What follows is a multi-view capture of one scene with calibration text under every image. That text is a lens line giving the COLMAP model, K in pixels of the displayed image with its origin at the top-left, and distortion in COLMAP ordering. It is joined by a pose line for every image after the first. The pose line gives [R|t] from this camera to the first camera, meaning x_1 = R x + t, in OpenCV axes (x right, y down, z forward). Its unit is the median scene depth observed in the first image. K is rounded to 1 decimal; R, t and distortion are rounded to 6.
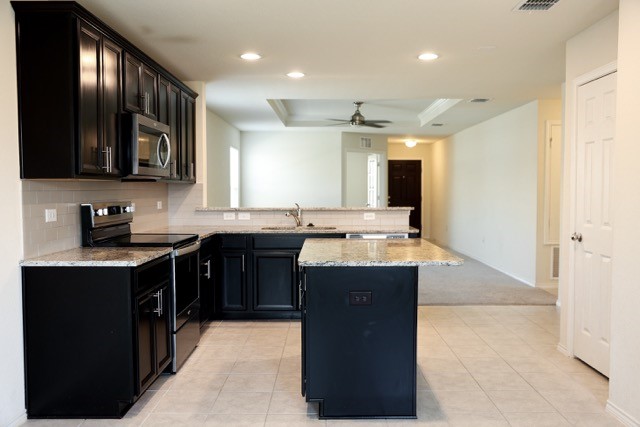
lens RADIAL K [[536.0, 0, 320.0], [0, 536.0, 213.5], [0, 0, 1]] dist [-0.039559, 0.014884]
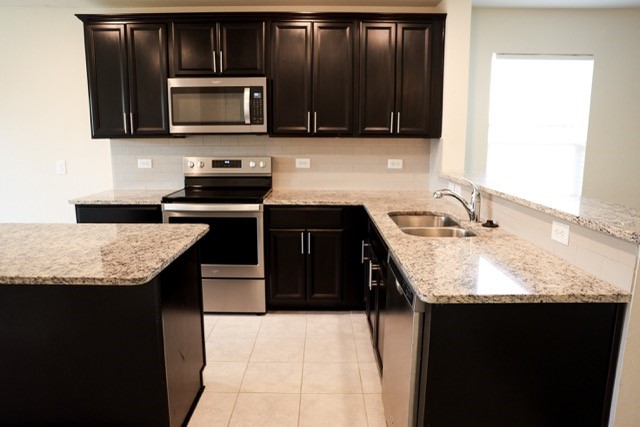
lens RADIAL K [[459.1, 0, 320.0], [0, 459.1, 213.5], [0, 0, 1]] dist [-0.077508, 0.002136]
pose [[-0.002865, 0.171490, -0.985182, 0.429949], [-0.046928, 0.984077, 0.171434, -0.057469], [0.998894, 0.046724, 0.005228, 0.886447]]
